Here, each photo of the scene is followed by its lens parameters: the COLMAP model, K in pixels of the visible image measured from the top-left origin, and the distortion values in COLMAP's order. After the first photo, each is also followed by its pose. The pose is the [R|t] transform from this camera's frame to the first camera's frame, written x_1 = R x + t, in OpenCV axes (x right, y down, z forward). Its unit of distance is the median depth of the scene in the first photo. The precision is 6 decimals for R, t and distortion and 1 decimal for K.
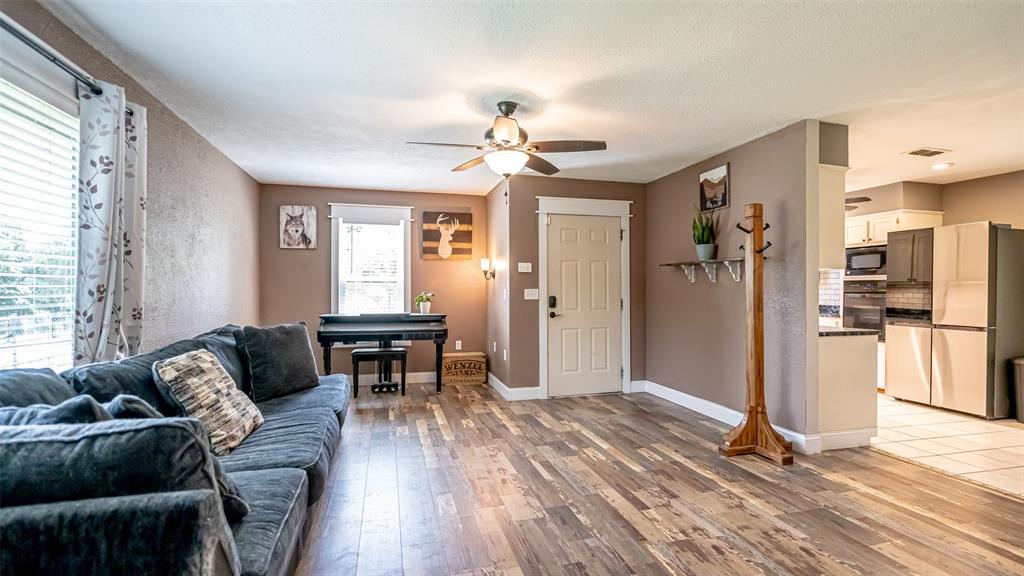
lens RADIAL K [[472.5, 0, 510.7], [0, 472.5, 288.3], [0, 0, 1]] dist [-0.002987, -0.000393]
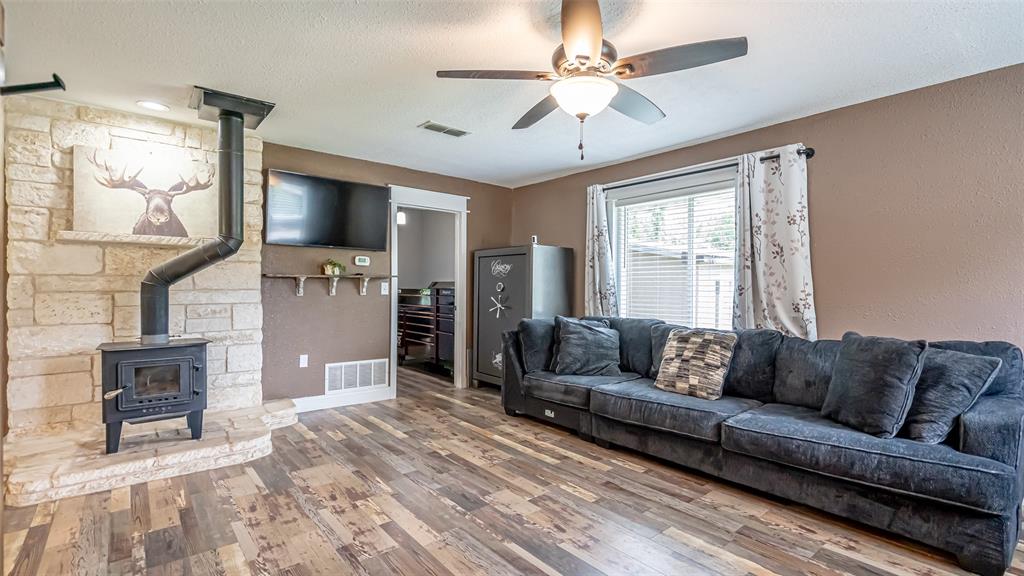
lens RADIAL K [[472.5, 0, 515.6], [0, 472.5, 291.3], [0, 0, 1]] dist [-0.002987, -0.000393]
pose [[-0.905949, -0.004680, -0.423361, 0.463831], [-0.007508, 0.999959, 0.005013, 0.009448], [0.423321, 0.007720, -0.905947, 2.008404]]
